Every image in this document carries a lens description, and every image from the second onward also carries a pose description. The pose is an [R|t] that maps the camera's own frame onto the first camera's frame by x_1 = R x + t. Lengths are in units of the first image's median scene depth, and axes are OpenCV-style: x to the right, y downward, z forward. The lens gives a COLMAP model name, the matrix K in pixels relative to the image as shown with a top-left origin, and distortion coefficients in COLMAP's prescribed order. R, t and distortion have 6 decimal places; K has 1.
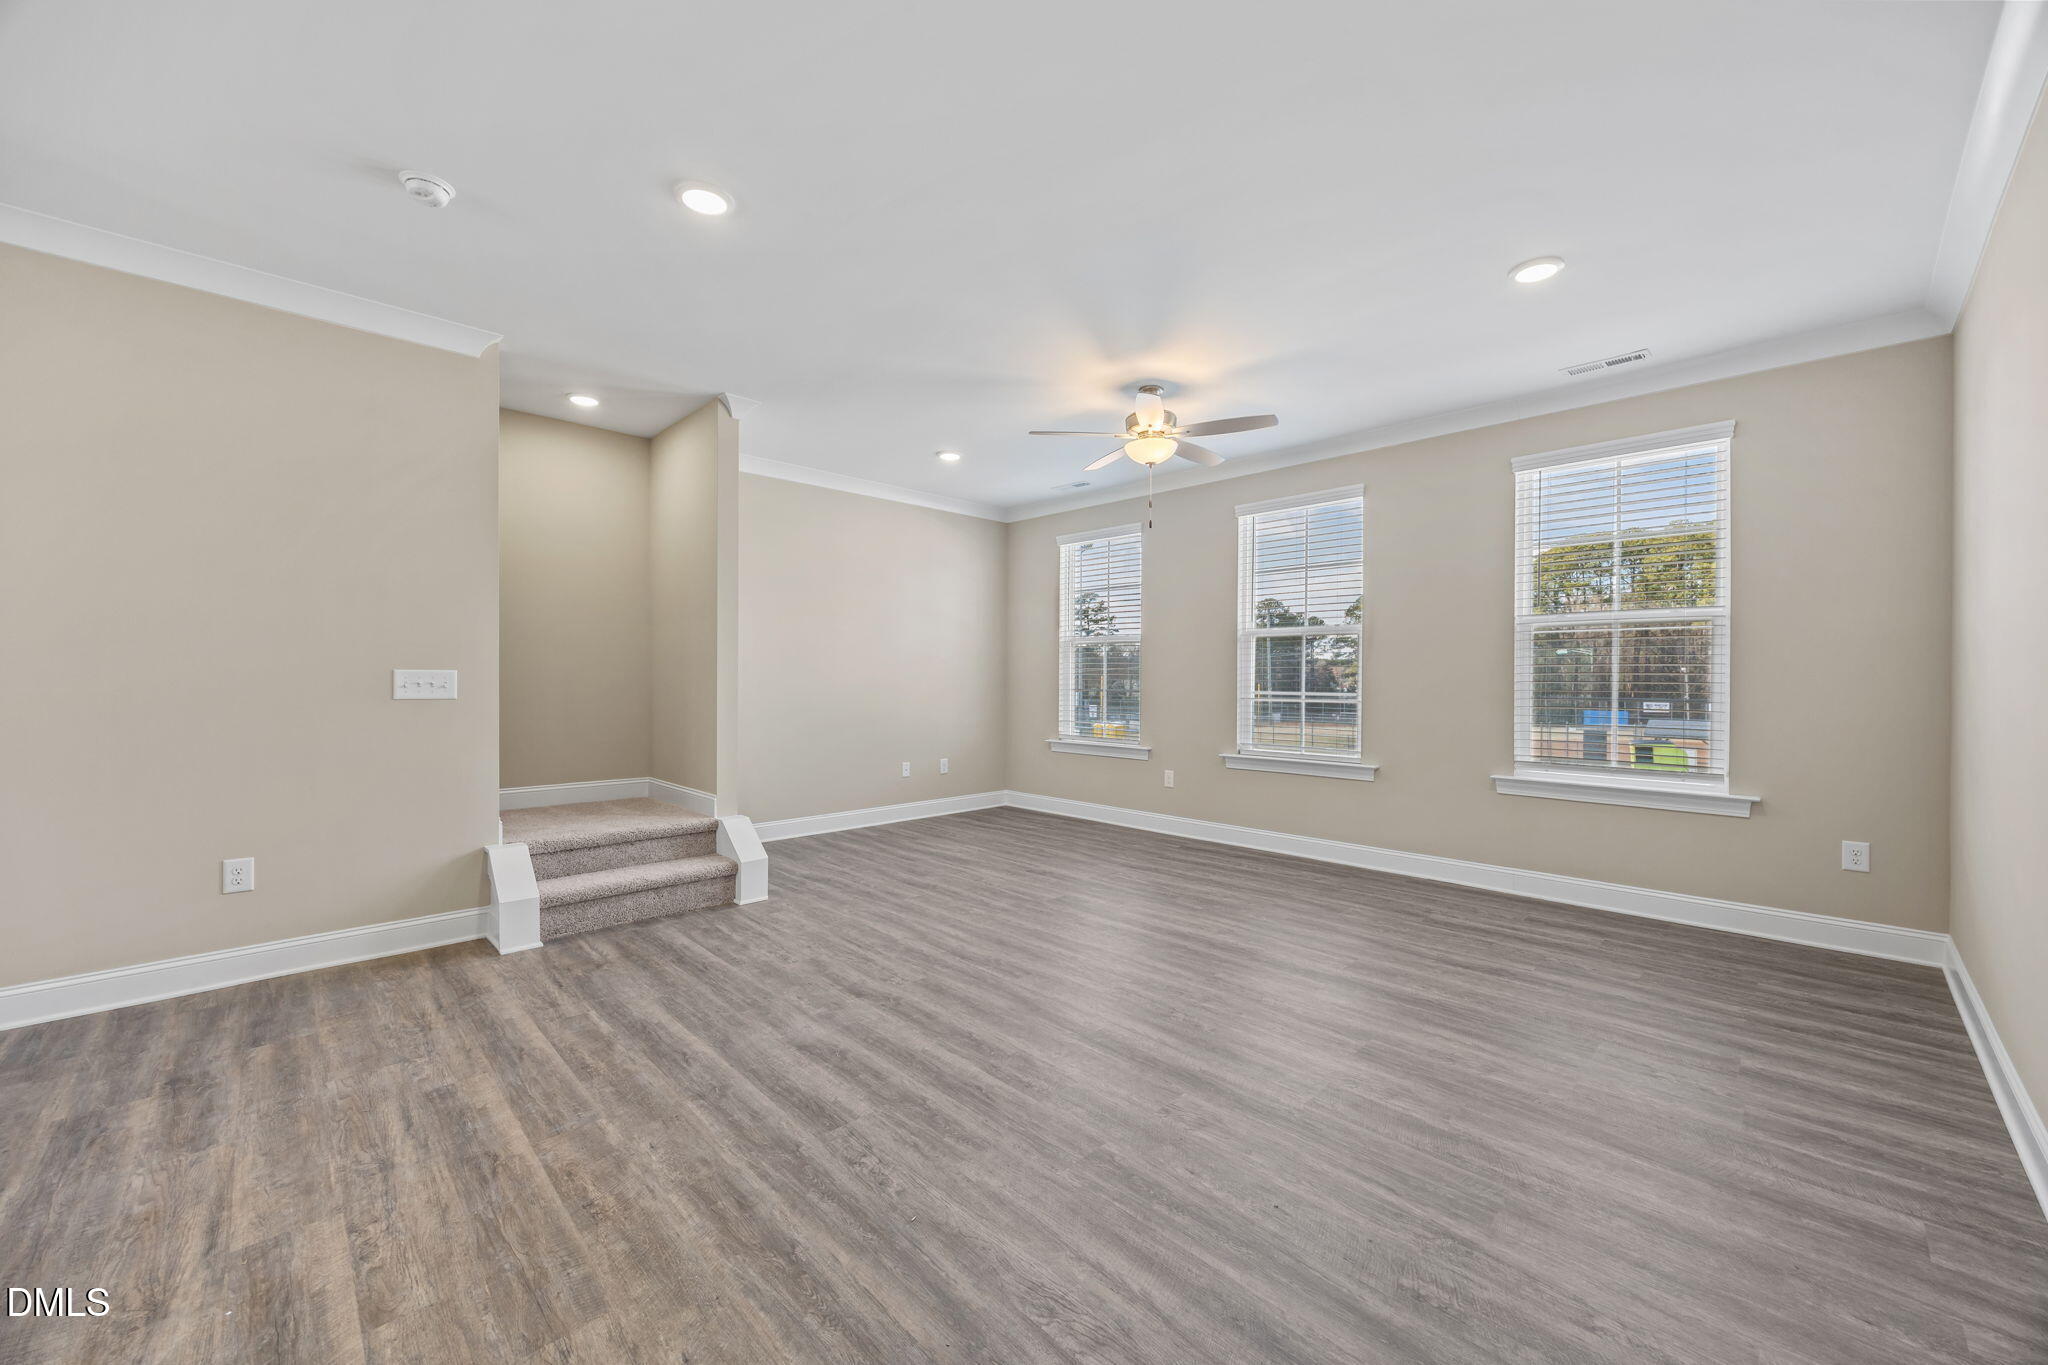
lens RADIAL K [[775.4, 0, 1028.0], [0, 775.4, 680.8], [0, 0, 1]] dist [-0.003826, -0.000022]
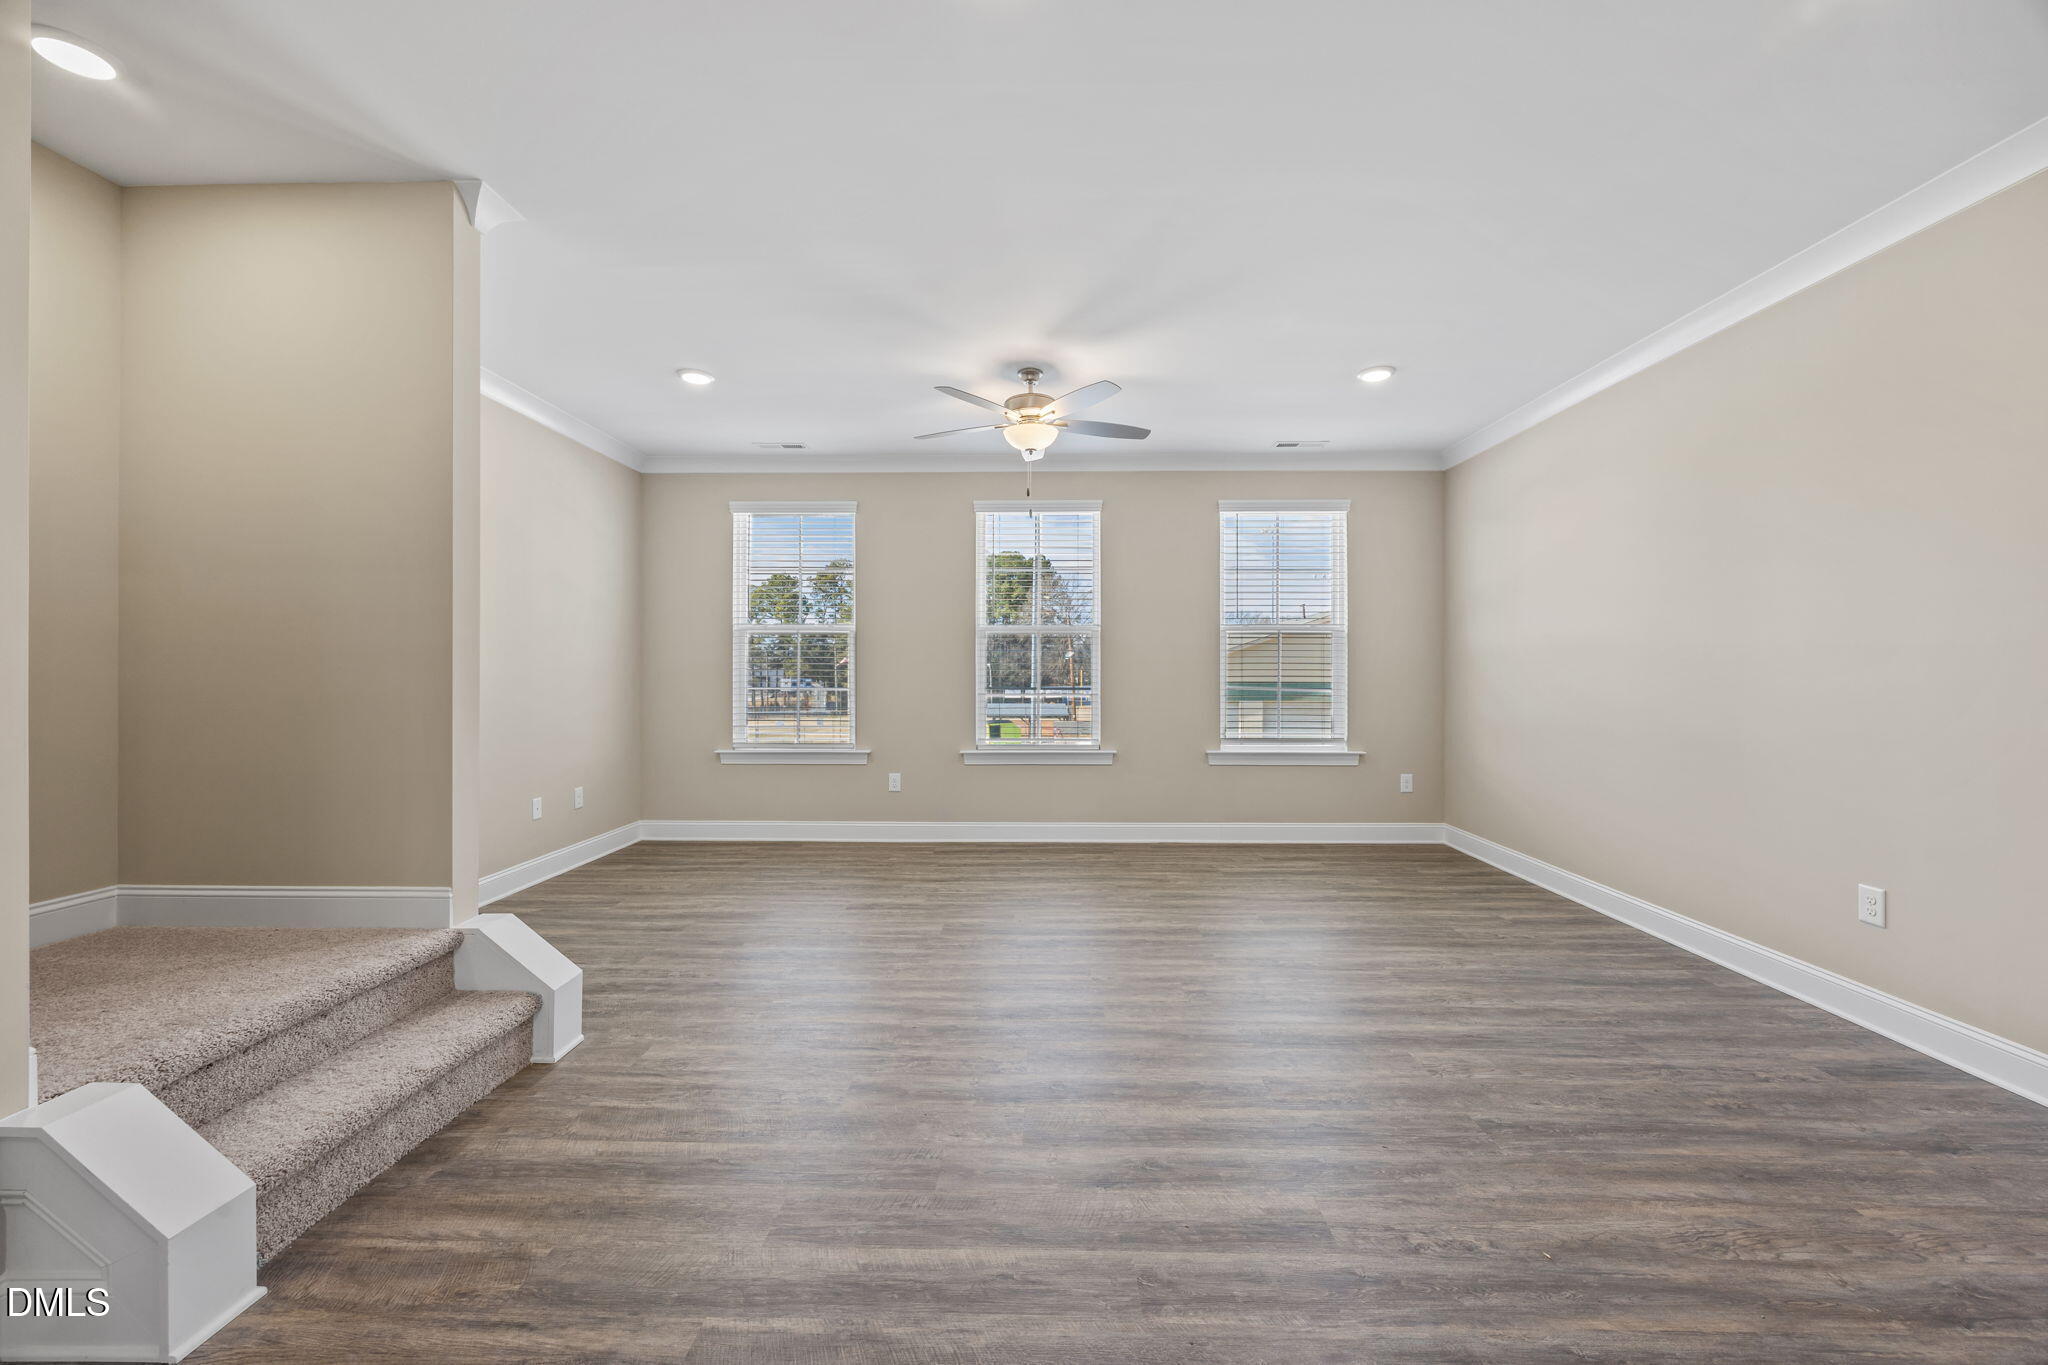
lens RADIAL K [[779.4, 0, 1024.0], [0, 779.4, 682.5], [0, 0, 1]] dist [-0.001906, -0.000211]
pose [[0.715520, -0.013109, 0.698469, -0.586347], [0.004726, 0.999892, 0.013925, -0.009913], [-0.698576, -0.006663, 0.715505, 0.359212]]
